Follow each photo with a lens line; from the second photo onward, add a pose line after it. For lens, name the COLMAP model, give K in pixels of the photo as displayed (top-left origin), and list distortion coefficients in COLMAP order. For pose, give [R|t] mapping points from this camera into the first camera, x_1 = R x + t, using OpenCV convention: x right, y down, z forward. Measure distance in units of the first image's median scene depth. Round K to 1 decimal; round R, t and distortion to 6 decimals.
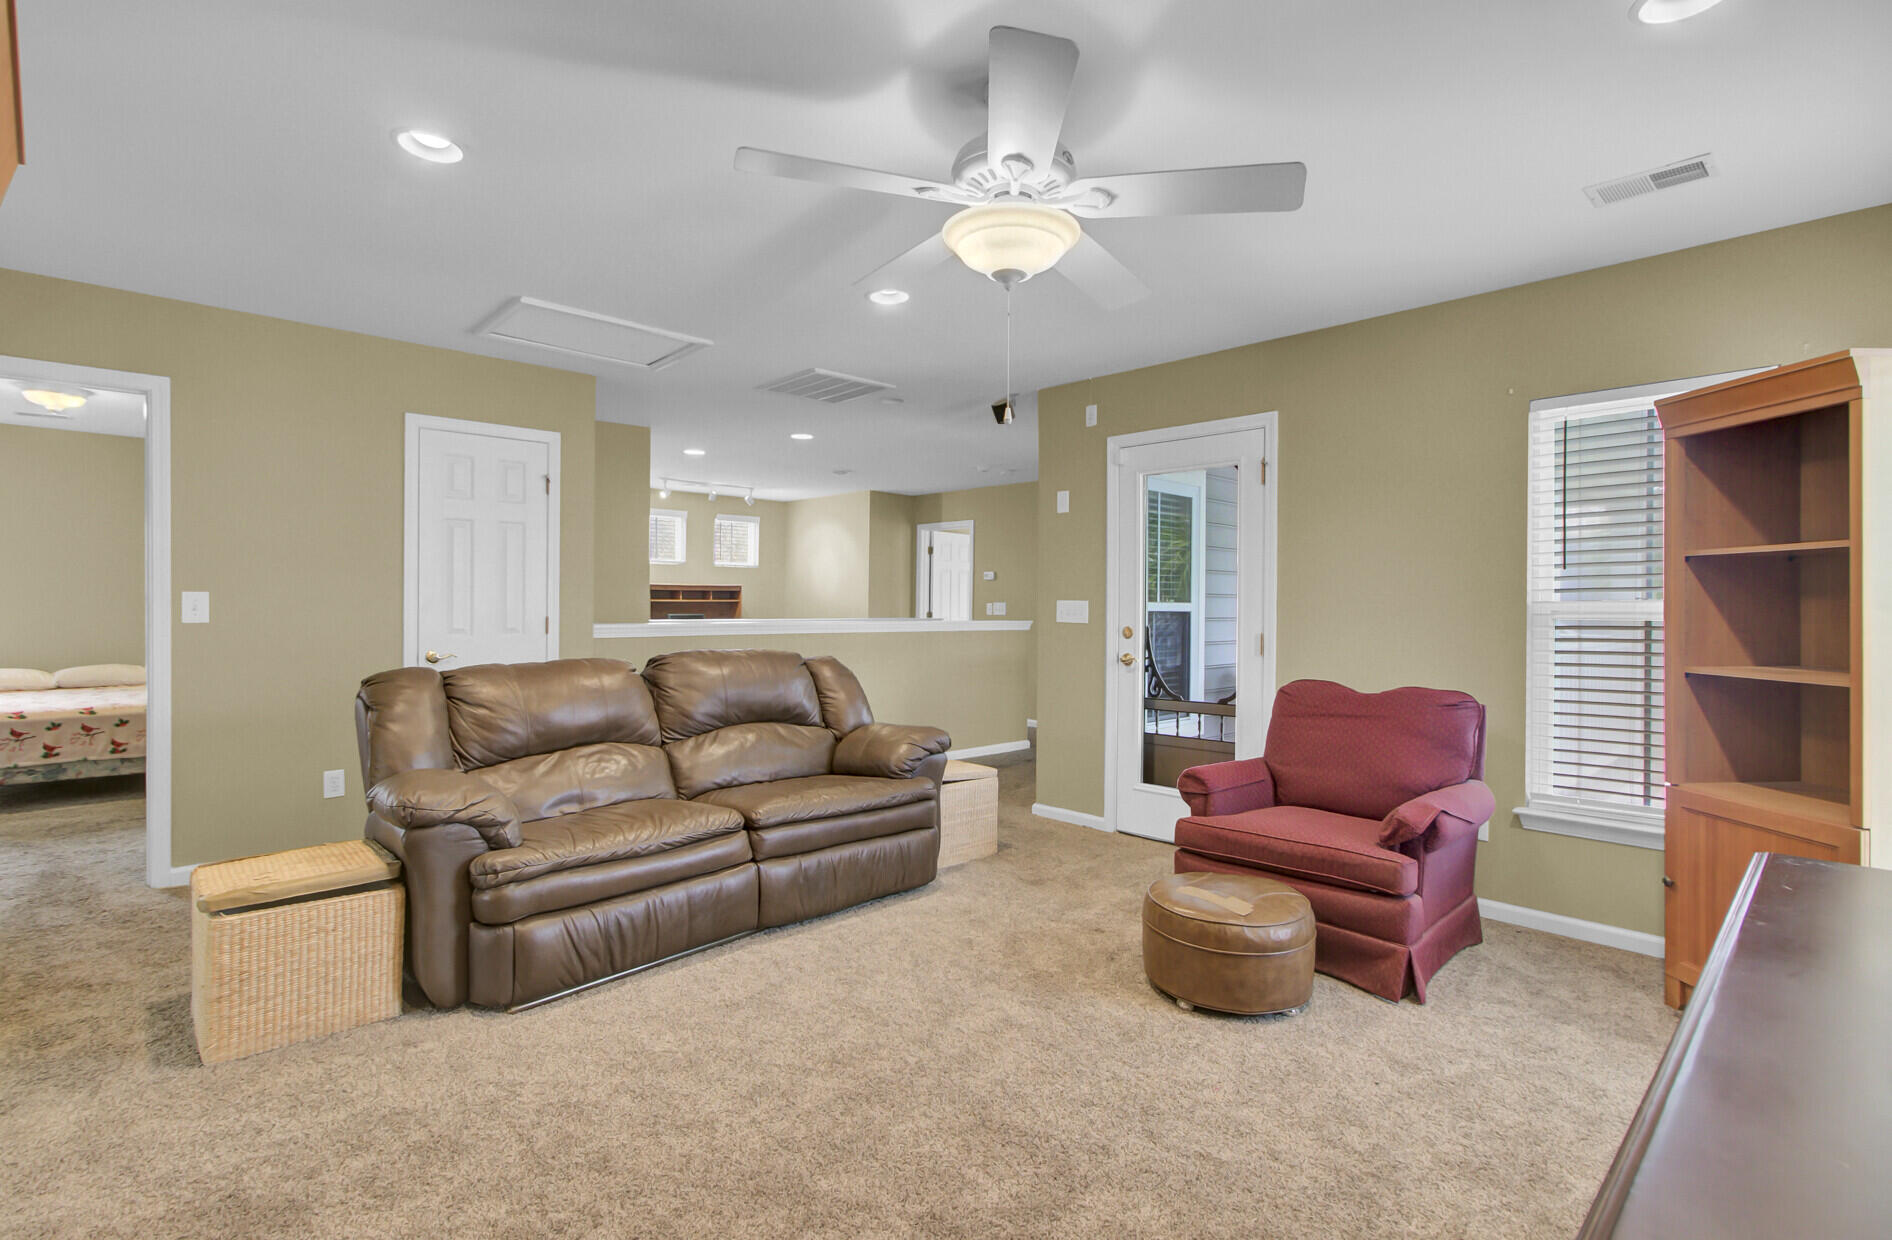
lens RADIAL K [[905.6, 0, 943.8], [0, 905.6, 610.5], [0, 0, 1]] dist [-0.000983, -0.000119]
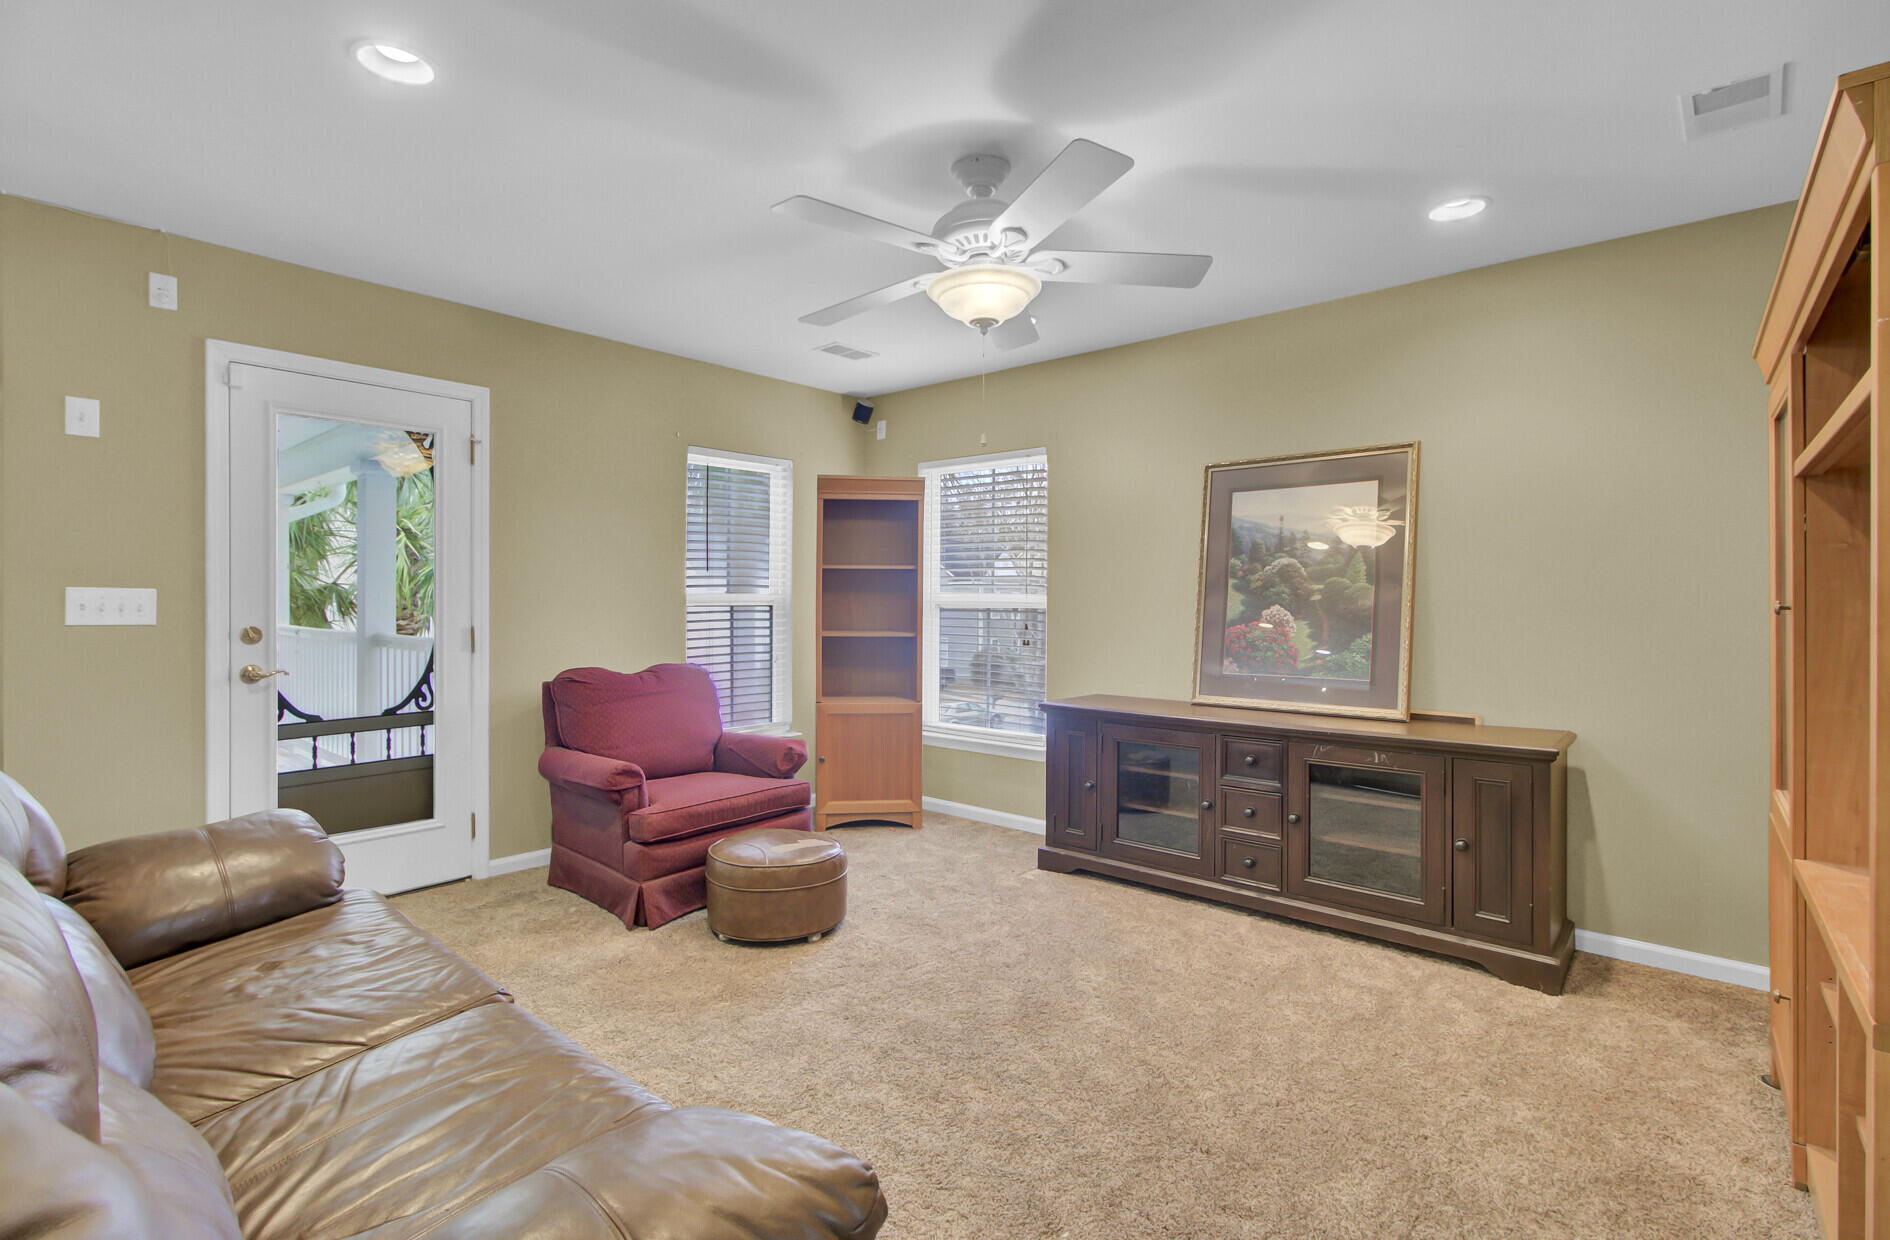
lens RADIAL K [[877.5, 0, 933.9], [0, 877.5, 609.0], [0, 0, 1]] dist [0.000698, 0.000000]
pose [[-0.082333, -0.014383, 0.996501, -0.710921], [0.003257, 0.999887, 0.014701, -0.005079], [-0.996600, 0.004456, -0.082277, 0.764667]]
